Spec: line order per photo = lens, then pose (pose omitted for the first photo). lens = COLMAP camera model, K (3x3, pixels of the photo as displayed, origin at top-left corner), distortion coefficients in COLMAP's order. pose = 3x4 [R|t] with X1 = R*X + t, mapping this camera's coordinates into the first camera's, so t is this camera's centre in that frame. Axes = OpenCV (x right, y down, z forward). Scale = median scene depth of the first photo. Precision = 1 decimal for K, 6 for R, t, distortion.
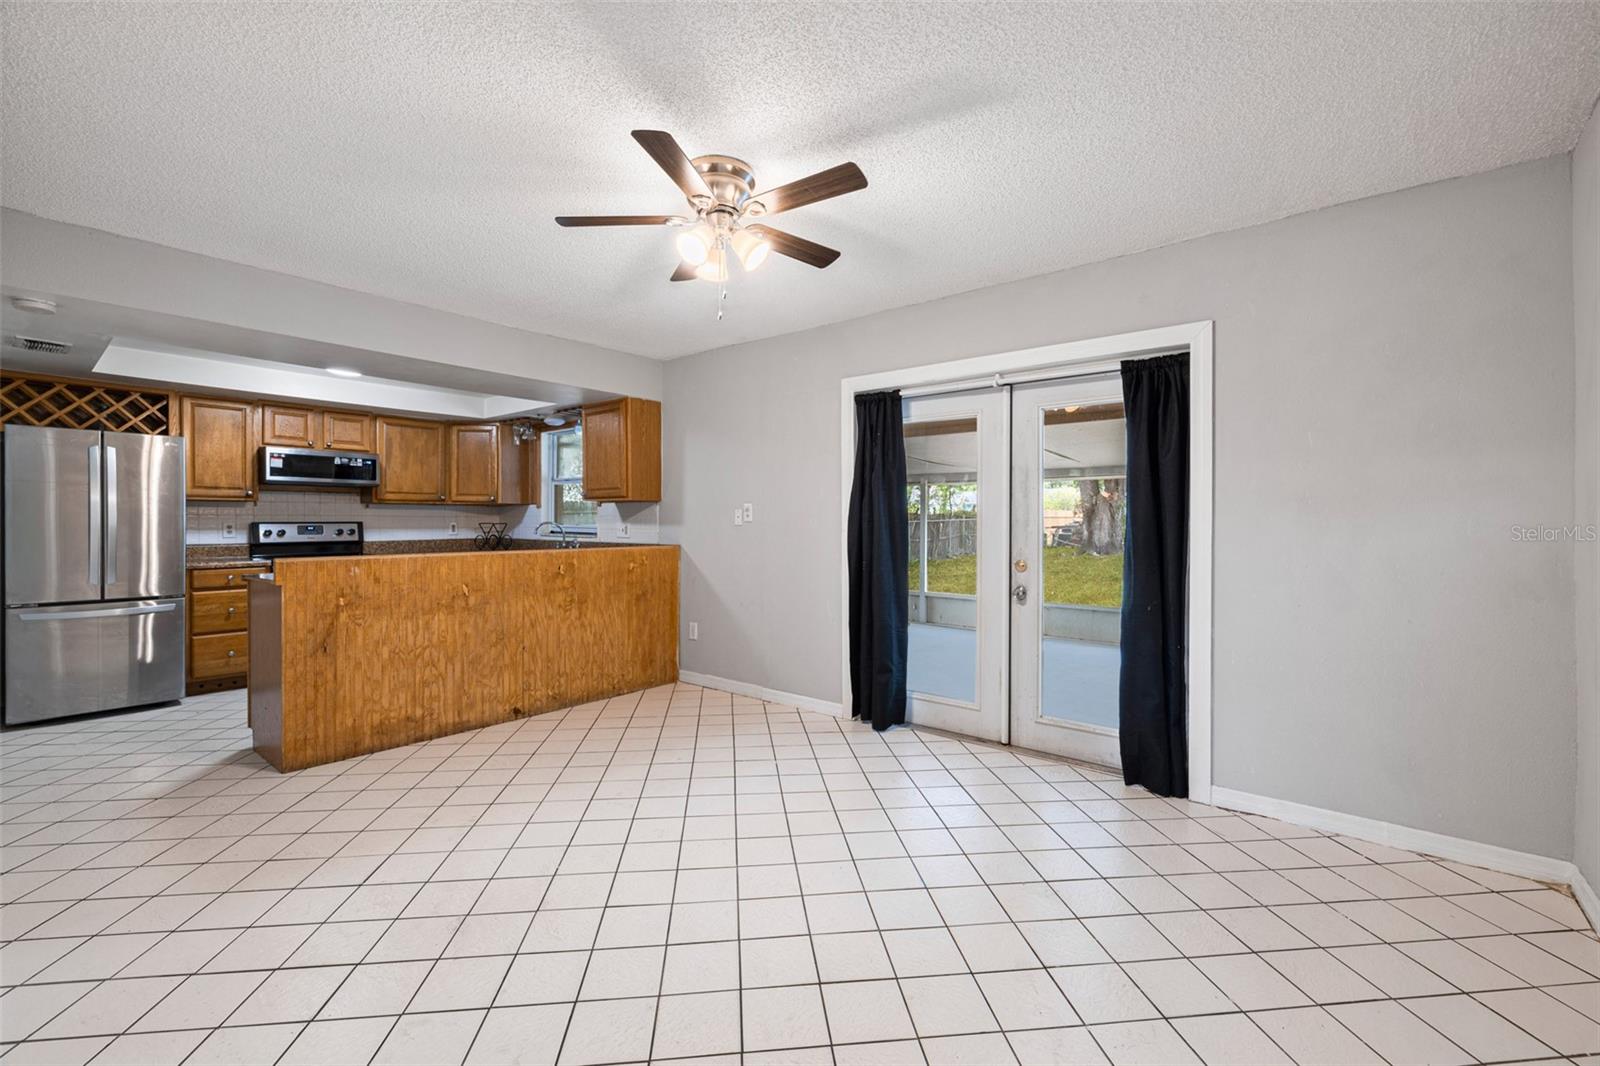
lens RADIAL K [[676.3, 0, 802.7], [0, 676.3, 525.0], [0, 0, 1]] dist [-0.000727, -0.000240]
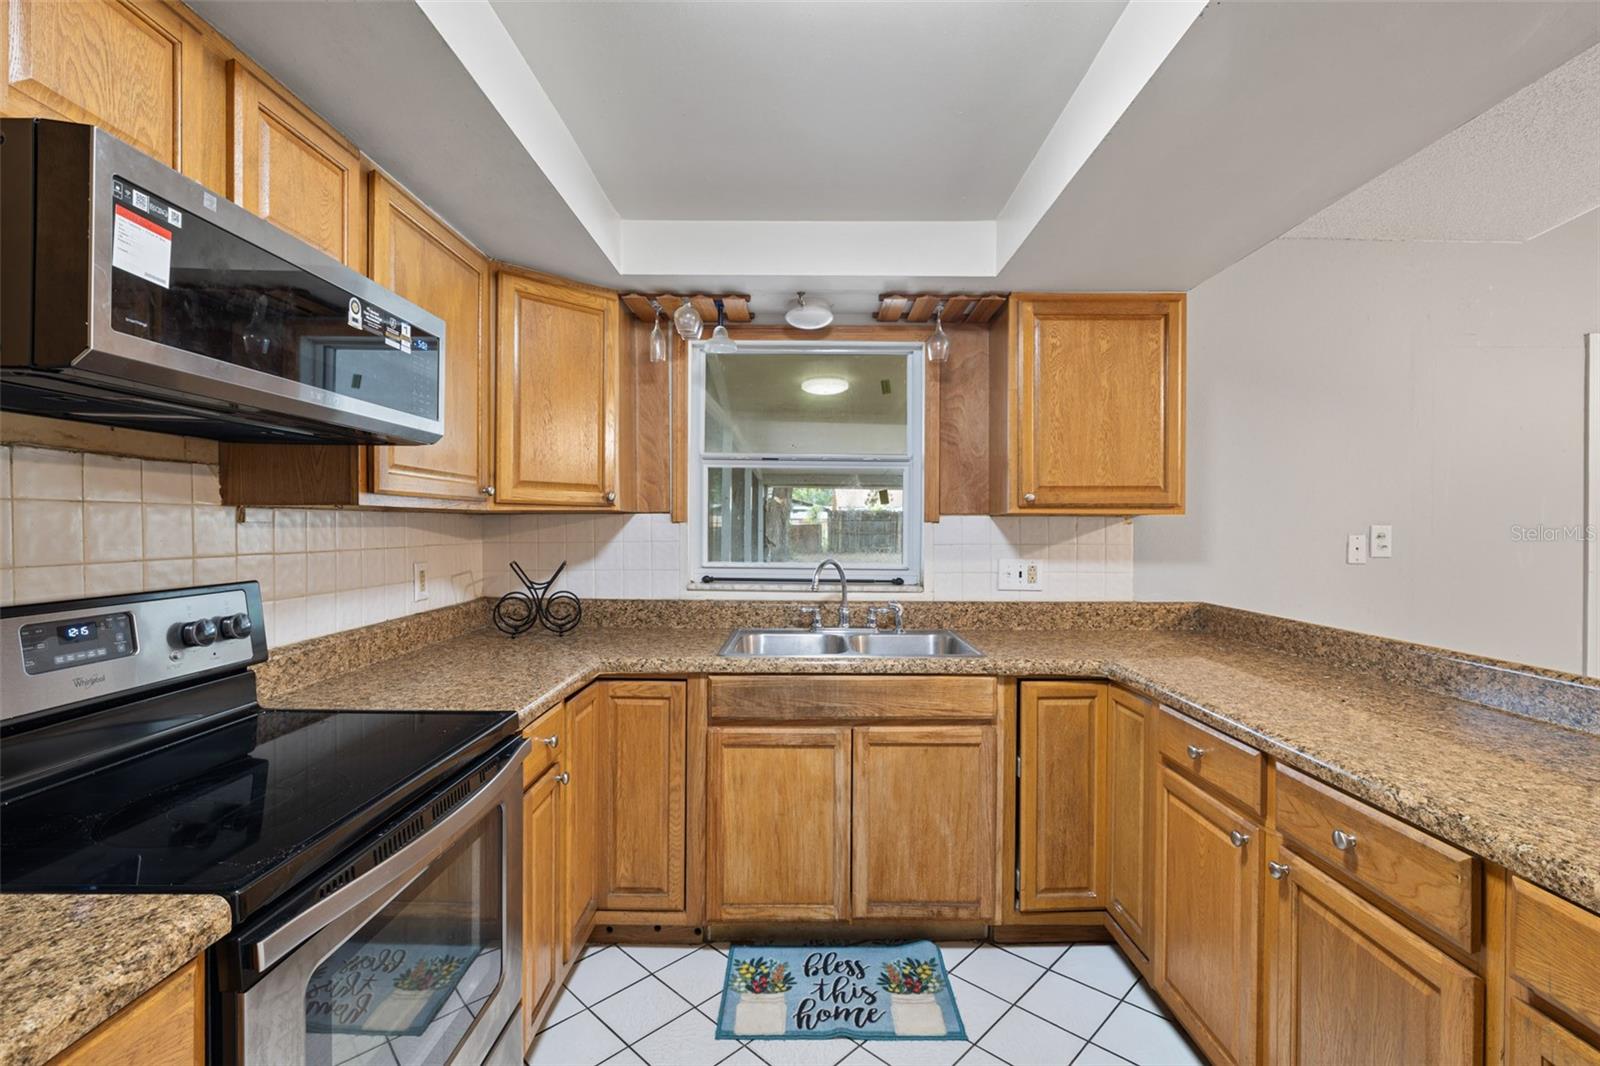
lens RADIAL K [[721.9, 0, 800.0], [0, 721.9, 533.0], [0, 0, 1]] dist [0.000845, 0.000140]
pose [[0.773683, -0.004959, 0.633554, -0.708061], [0.000415, 0.999973, 0.007320, -0.025193], [-0.633573, -0.005401, 0.773664, 0.709989]]
